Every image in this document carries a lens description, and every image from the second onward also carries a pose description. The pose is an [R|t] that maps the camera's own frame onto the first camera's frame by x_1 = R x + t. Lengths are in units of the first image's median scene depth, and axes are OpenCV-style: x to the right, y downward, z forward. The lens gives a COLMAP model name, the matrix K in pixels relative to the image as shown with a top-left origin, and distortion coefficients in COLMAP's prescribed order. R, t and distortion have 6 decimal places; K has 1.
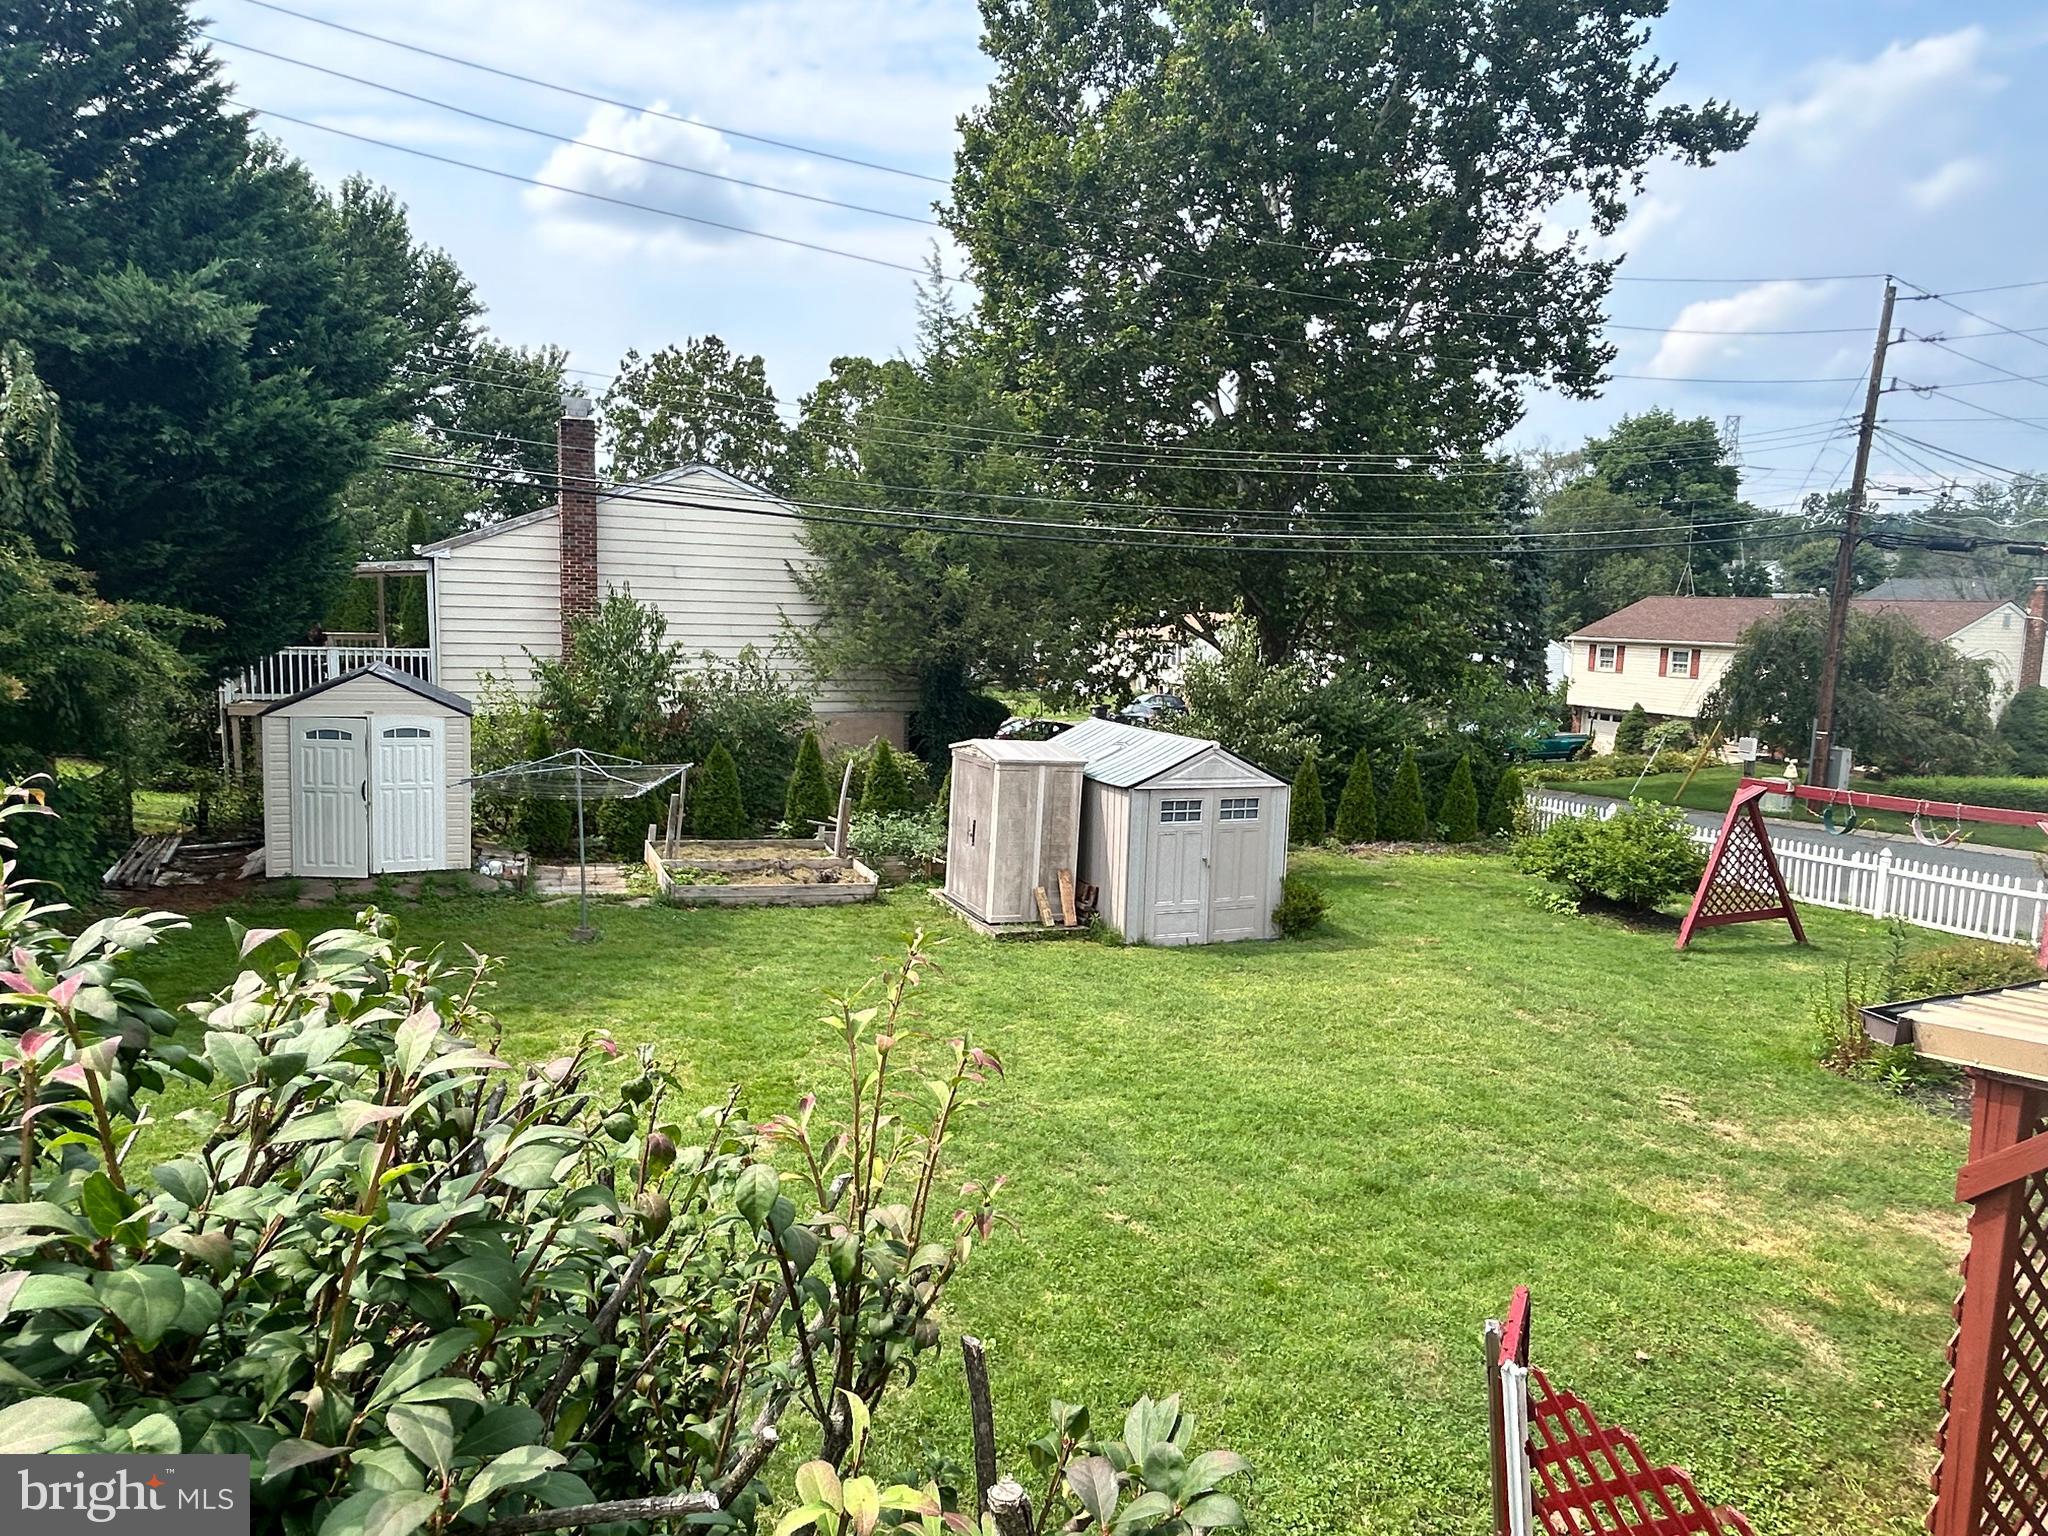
lens RADIAL K [[1248.2, 0, 1023.8], [0, 1248.2, 760.2], [0, 0, 1]] dist [-0.004575, 0.004090]
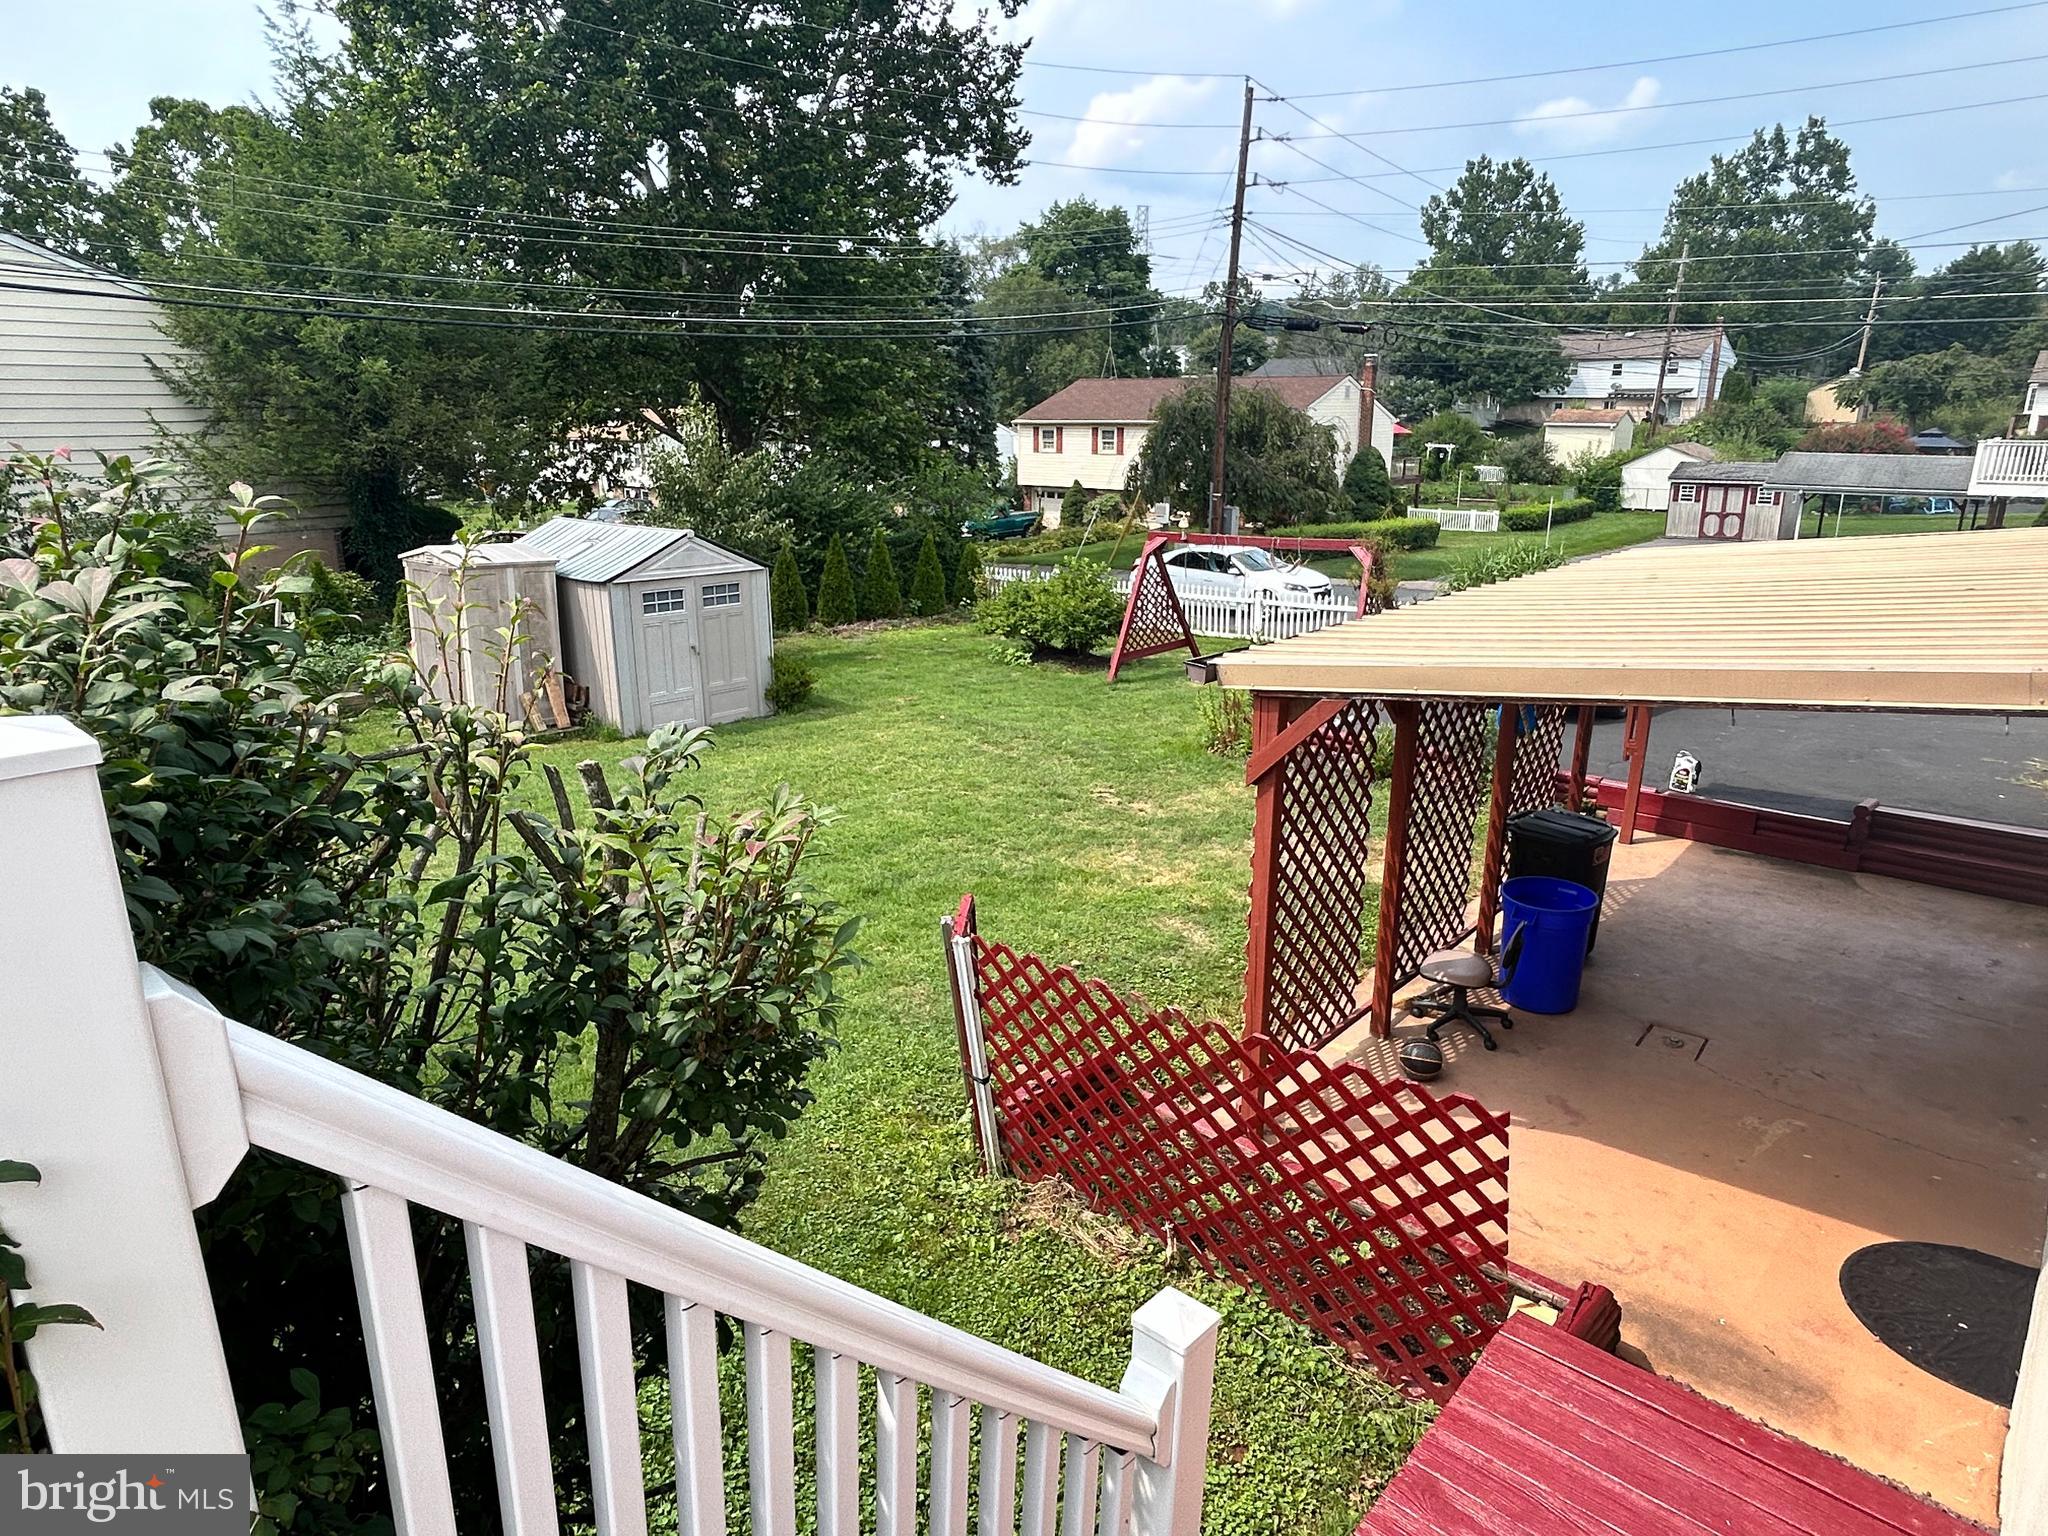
lens RADIAL K [[1248.2, 0, 1022.8], [0, 1248.2, 764.5], [0, 0, 1]] dist [-0.004575, 0.004090]
pose [[0.915492, -0.140766, 0.376907, -0.003974], [0.078885, 0.981416, 0.174927, 0.009817], [-0.394526, -0.130412, 0.909583, -0.032459]]
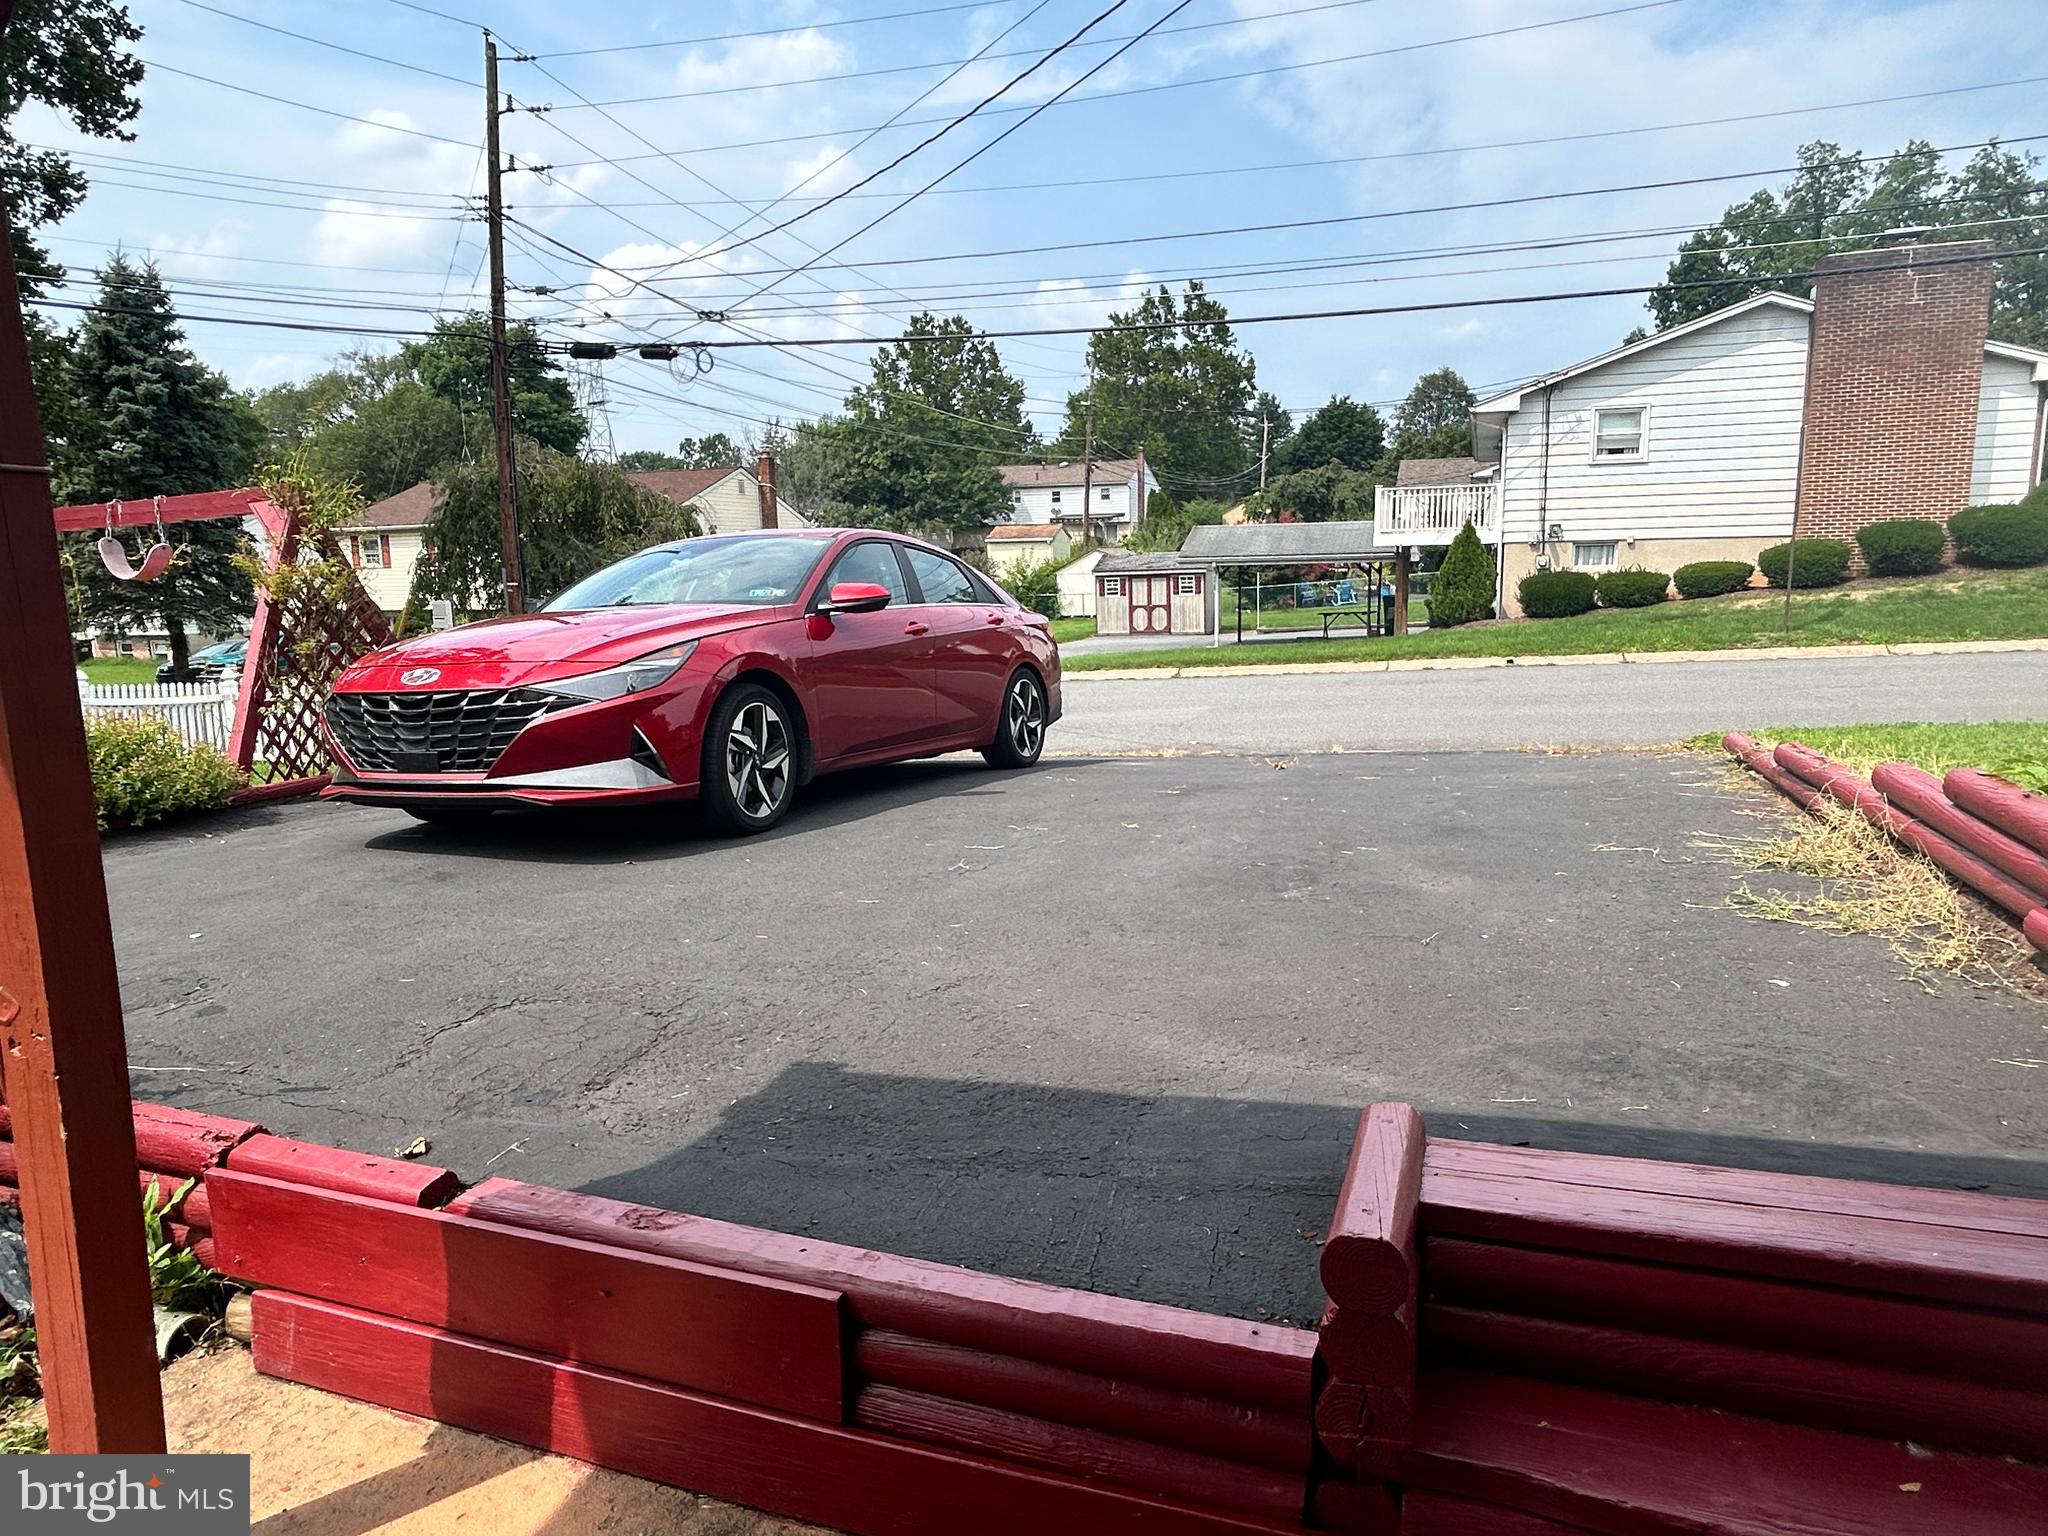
lens RADIAL K [[1248.2, 0, 1027.5], [0, 1248.2, 764.3], [0, 0, 1]] dist [-0.004575, 0.004090]
pose [[0.698874, -0.156007, 0.698024, 0.382590], [0.129390, 0.987397, 0.091134, 0.092138], [-0.703444, 0.026626, 0.710252, 0.217780]]
